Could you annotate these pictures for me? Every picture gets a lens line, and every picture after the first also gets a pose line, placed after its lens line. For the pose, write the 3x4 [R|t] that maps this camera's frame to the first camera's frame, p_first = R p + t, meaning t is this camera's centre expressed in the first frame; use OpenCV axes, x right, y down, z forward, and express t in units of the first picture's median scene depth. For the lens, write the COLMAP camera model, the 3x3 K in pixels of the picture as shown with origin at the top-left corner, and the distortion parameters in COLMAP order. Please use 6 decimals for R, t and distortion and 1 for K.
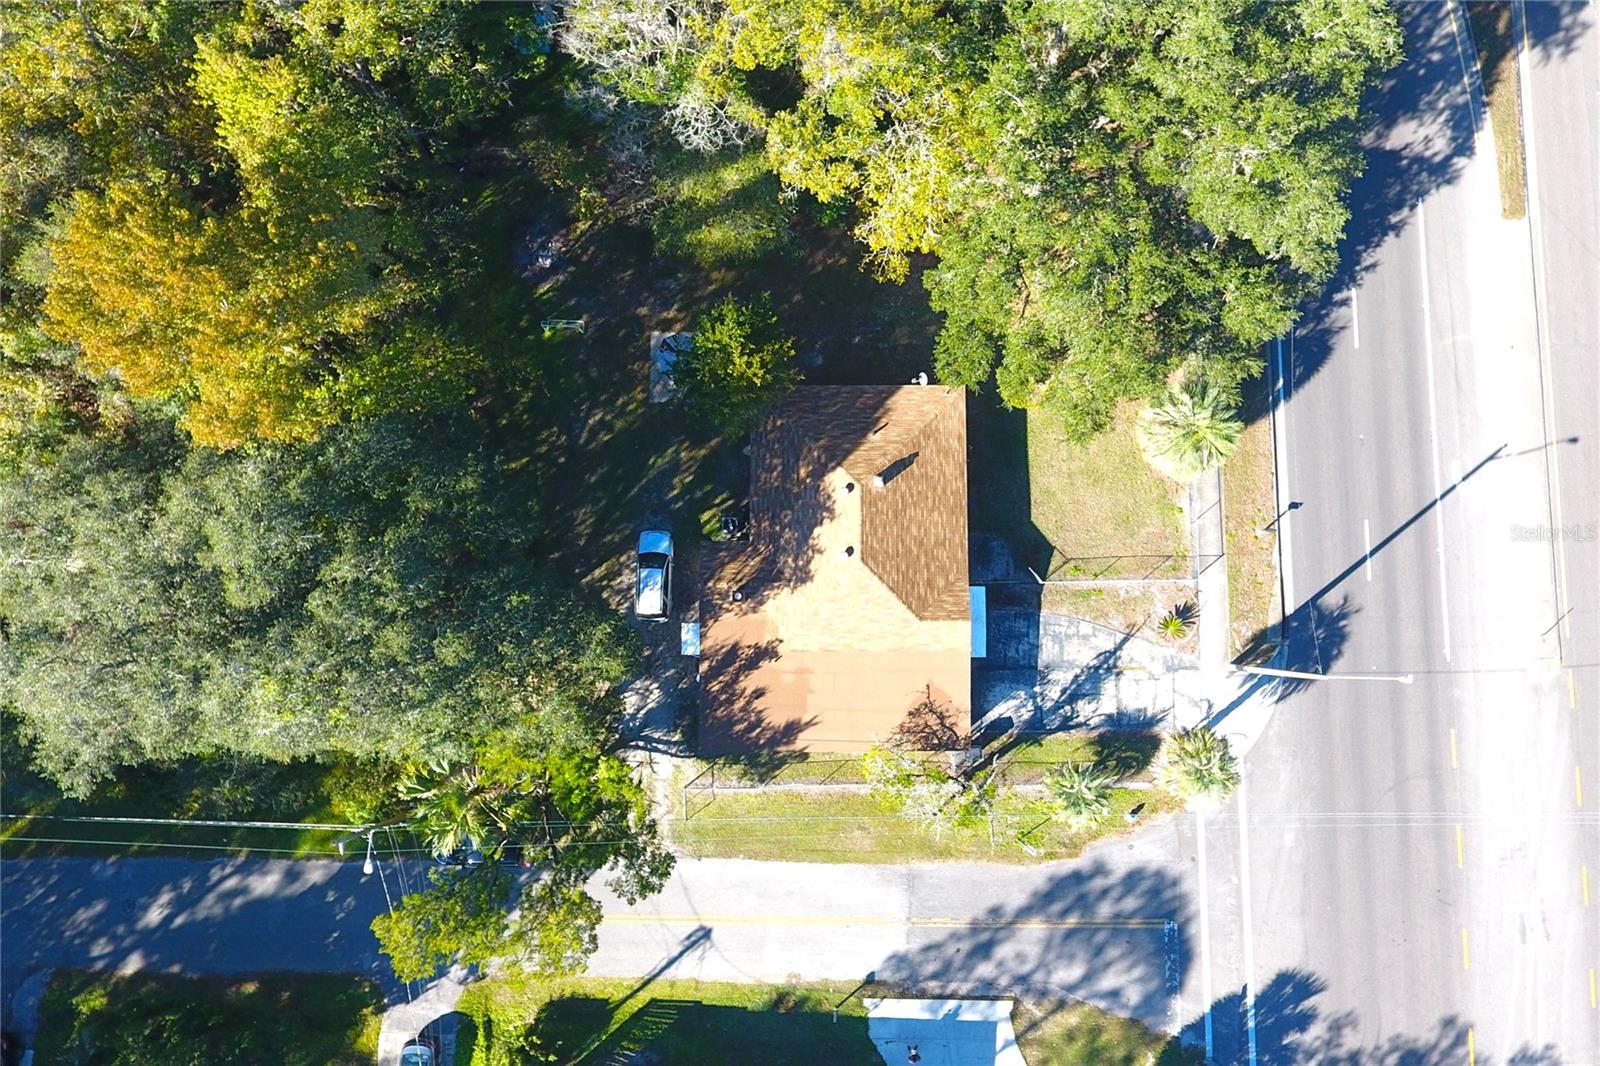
lens RADIAL K [[1110.8, 0, 863.6], [0, 1110.8, 525.1], [0, 0, 1]] dist [-0.001553, -0.000301]
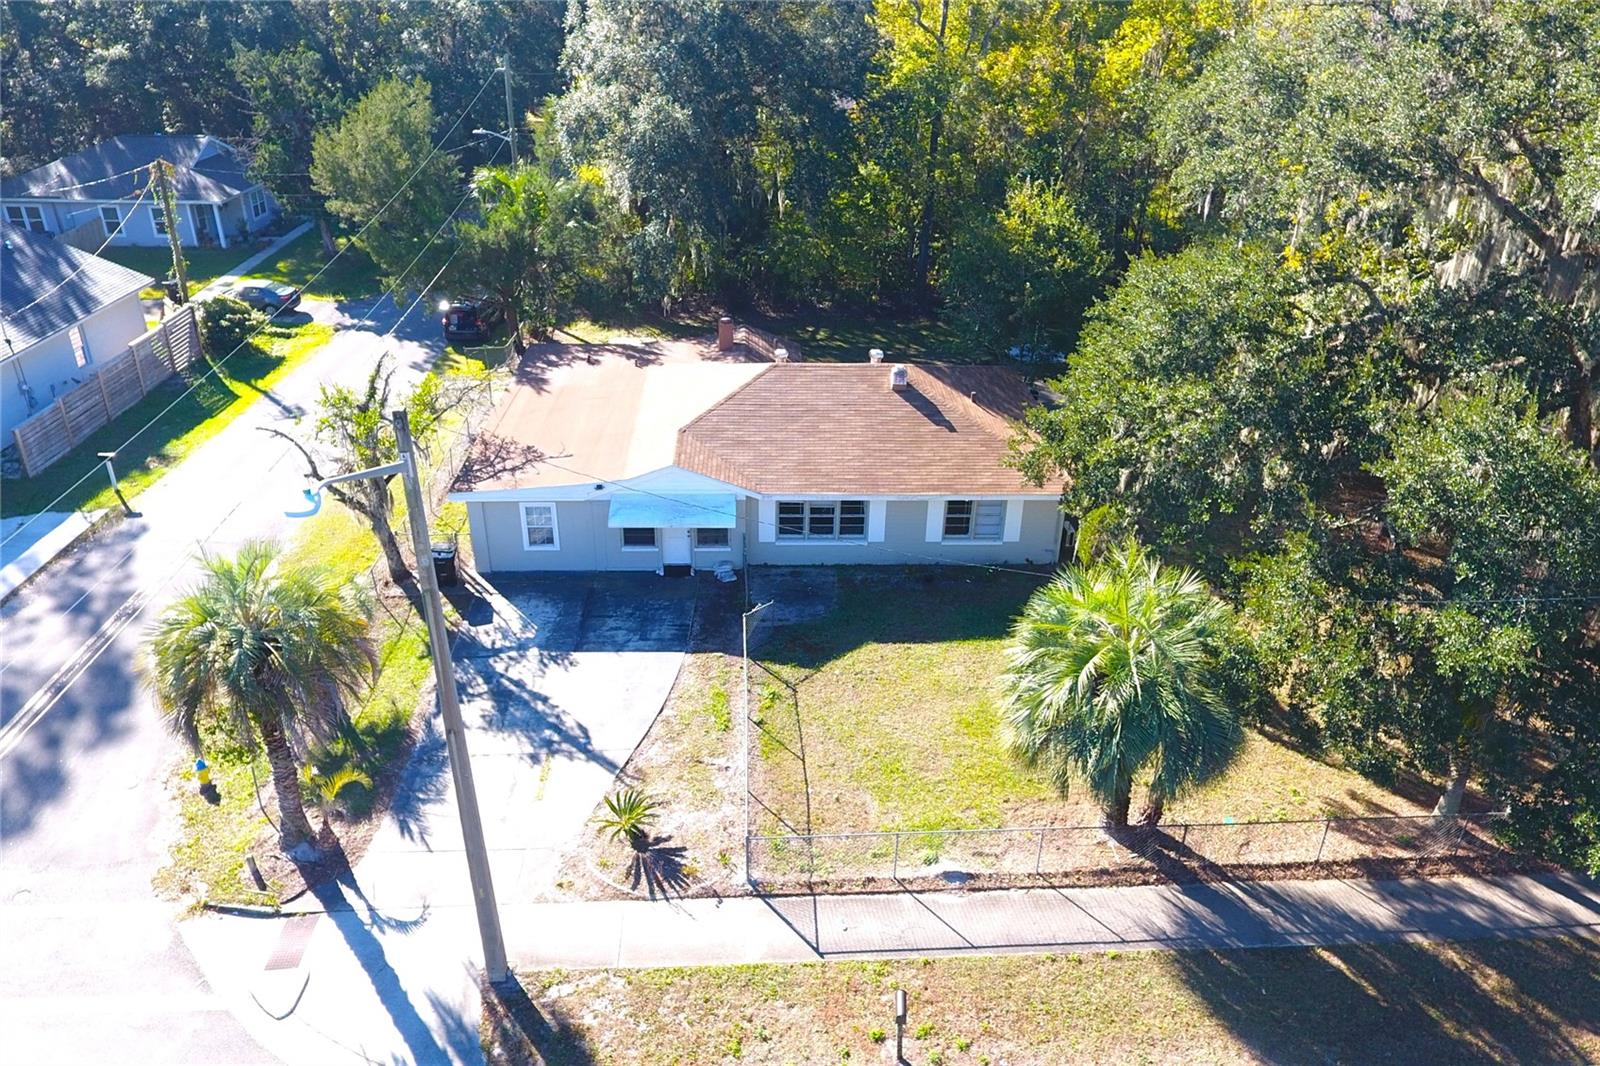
lens RADIAL K [[1110.8, 0, 798.9], [0, 1110.8, 530.0], [0, 0, 1]] dist [-0.001553, -0.000301]
pose [[0.034938, 0.450382, -0.892152, 0.594175], [-0.995689, 0.092439, 0.007673, 0.019411], [0.085926, 0.888038, 0.451669, 0.745256]]
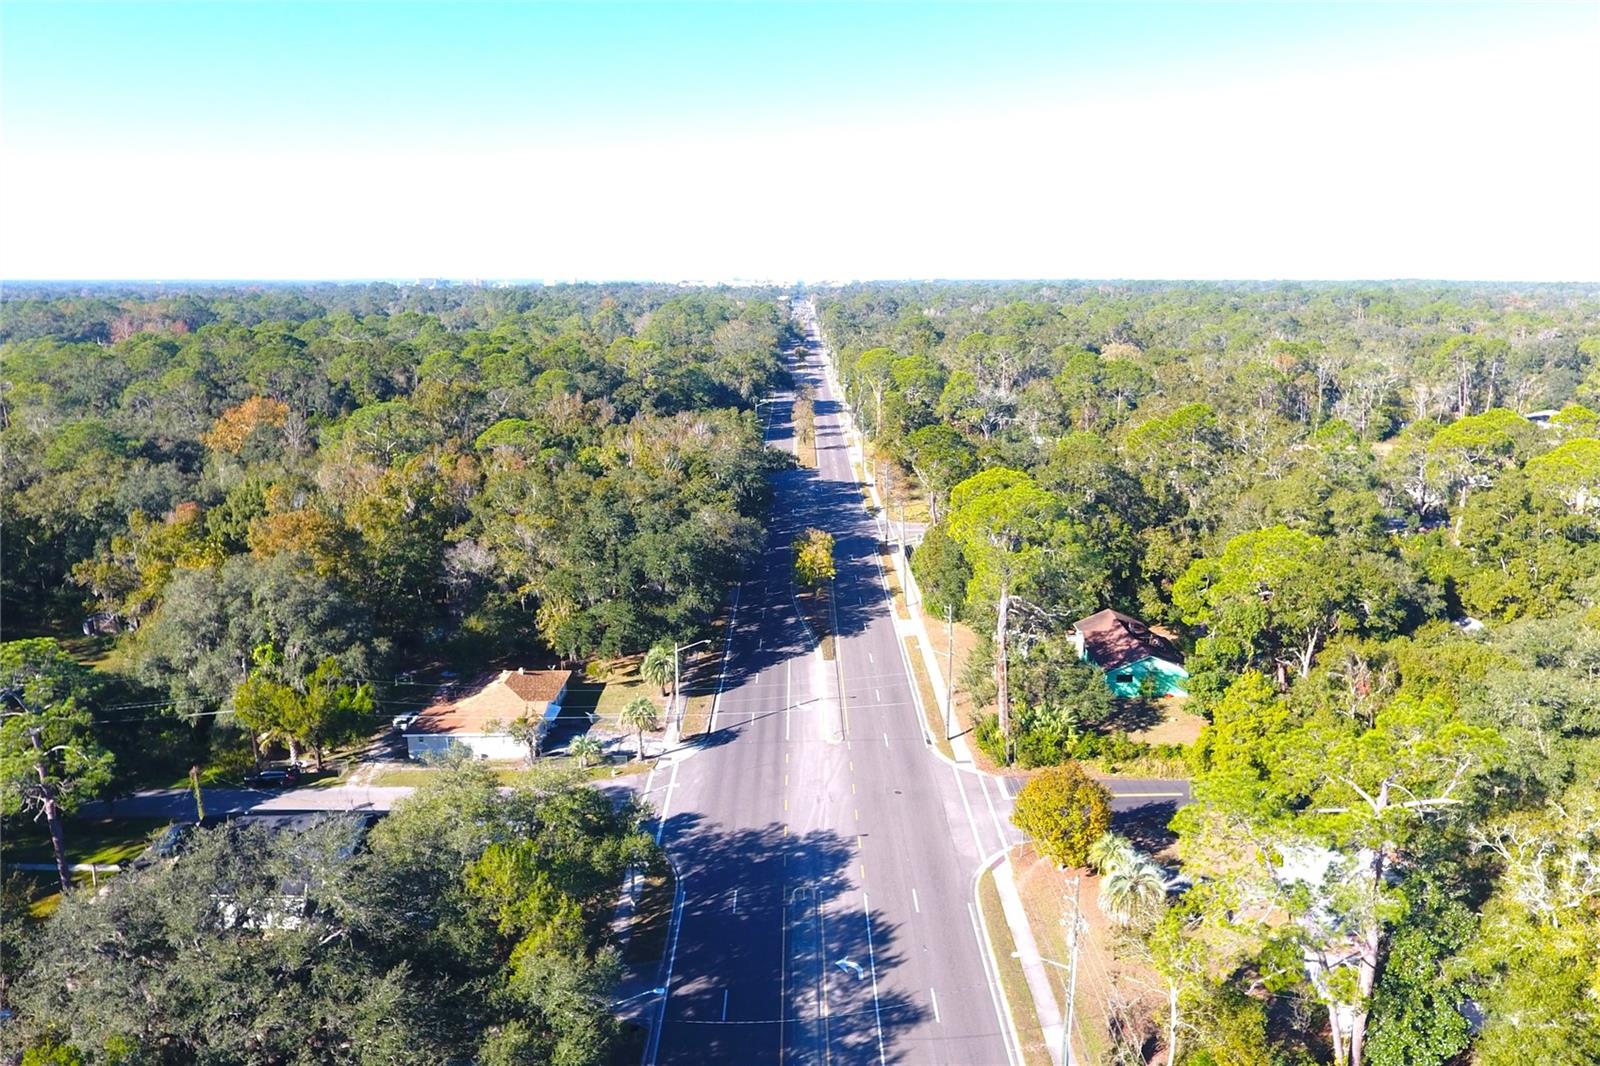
lens RADIAL K [[1110.8, 0, 829.1], [0, 1110.8, 536.1], [0, 0, 1]] dist [-0.001553, -0.000301]
pose [[0.999673, -0.023644, 0.009731, 0.607212], [0.016933, 0.327061, -0.944851, 1.961689], [0.019158, 0.944707, 0.327355, -0.008915]]
